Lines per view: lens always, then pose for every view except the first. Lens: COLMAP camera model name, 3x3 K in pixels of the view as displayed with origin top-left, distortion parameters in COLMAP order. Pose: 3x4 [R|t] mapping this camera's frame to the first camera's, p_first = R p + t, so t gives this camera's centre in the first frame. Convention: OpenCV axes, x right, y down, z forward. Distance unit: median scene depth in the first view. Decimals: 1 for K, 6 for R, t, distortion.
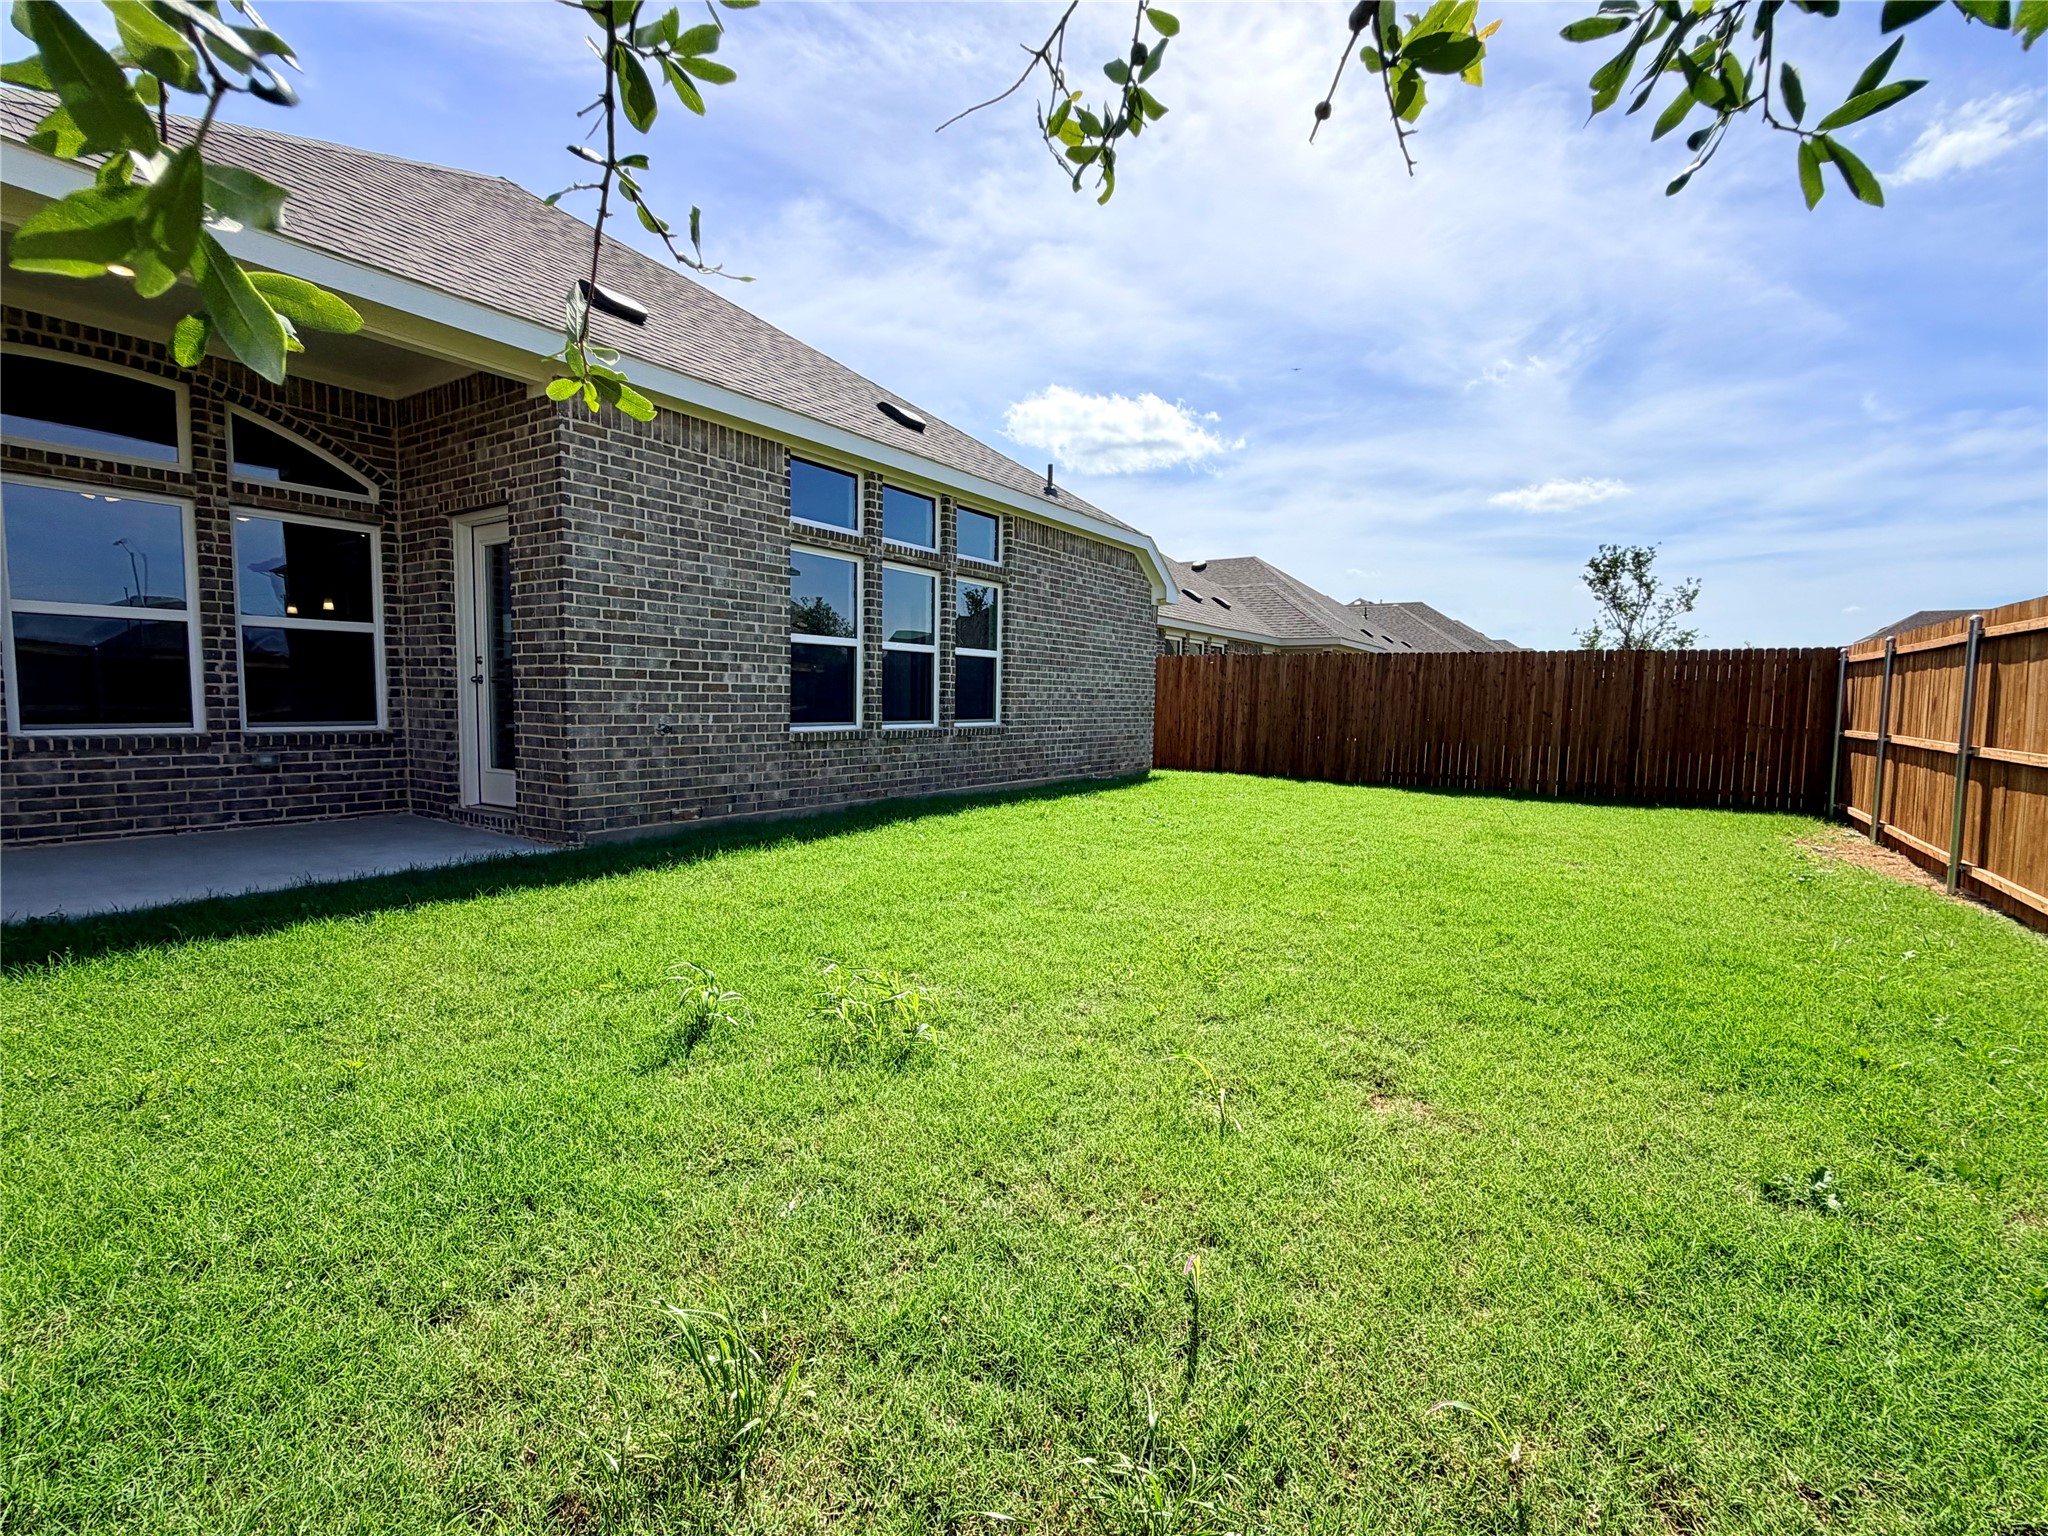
lens RADIAL K [[935.2, 0, 1020.7], [0, 935.2, 768.0], [0, 0, 1]] dist [0.005211, 0.000174]
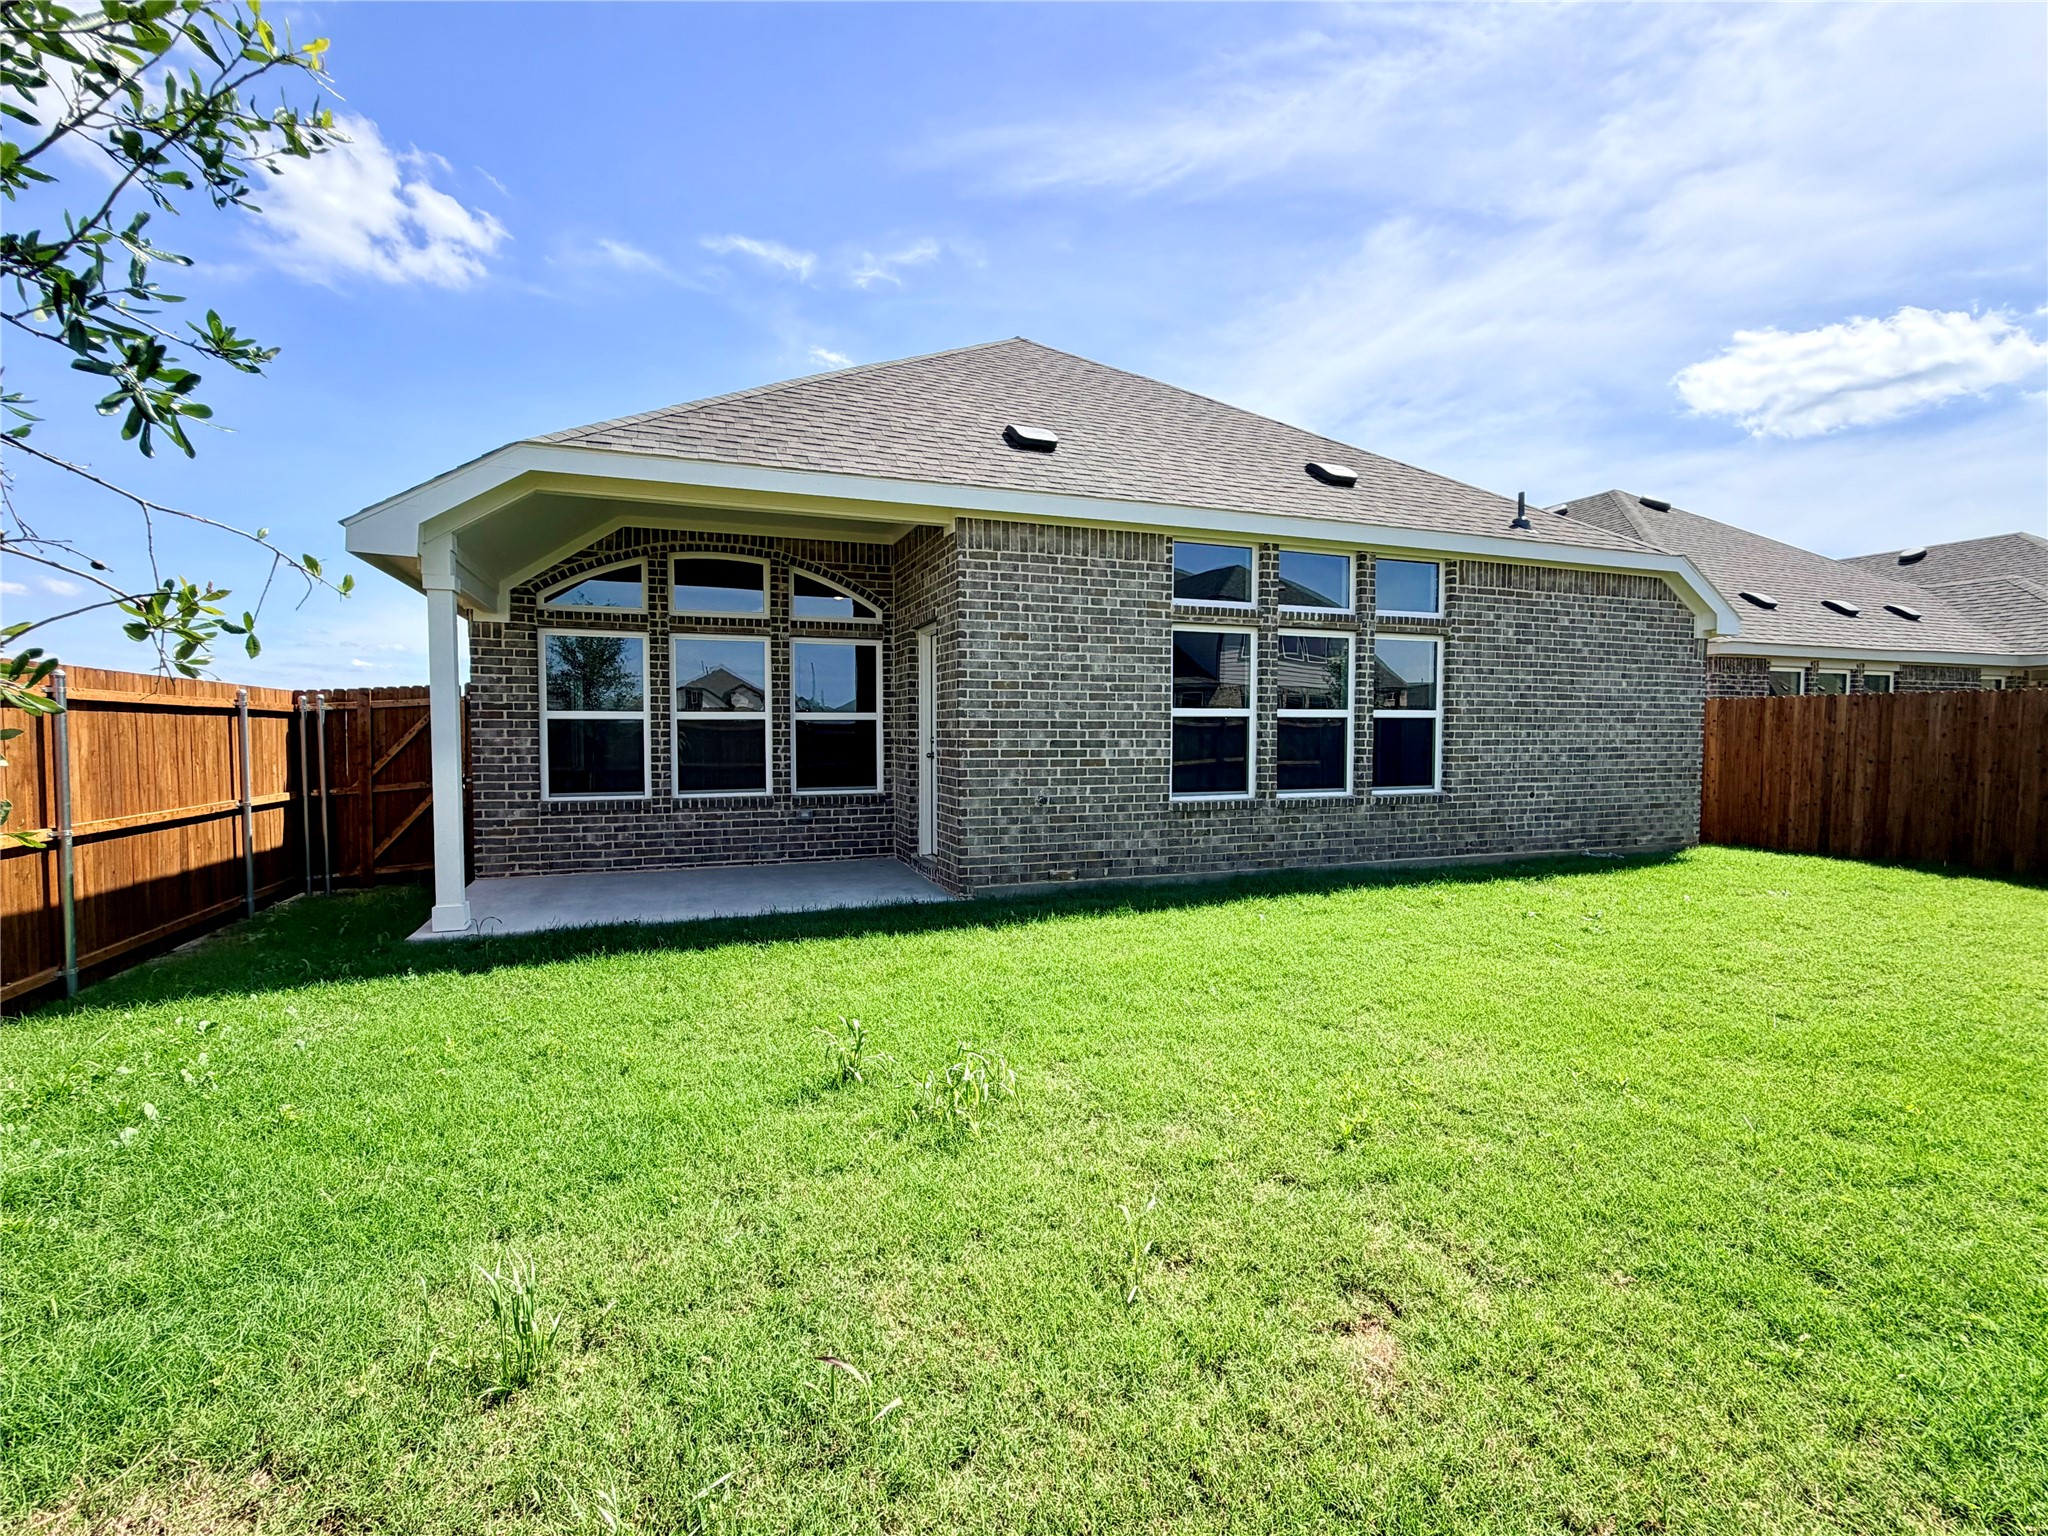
lens RADIAL K [[935.2, 0, 1019.0], [0, 935.2, 779.9], [0, 0, 1]] dist [0.005211, 0.000174]
pose [[0.808465, 0.017893, -0.588272, 0.249683], [-0.030131, 0.999485, -0.011009, -0.049115], [0.587772, 0.026625, 0.808588, 0.046758]]
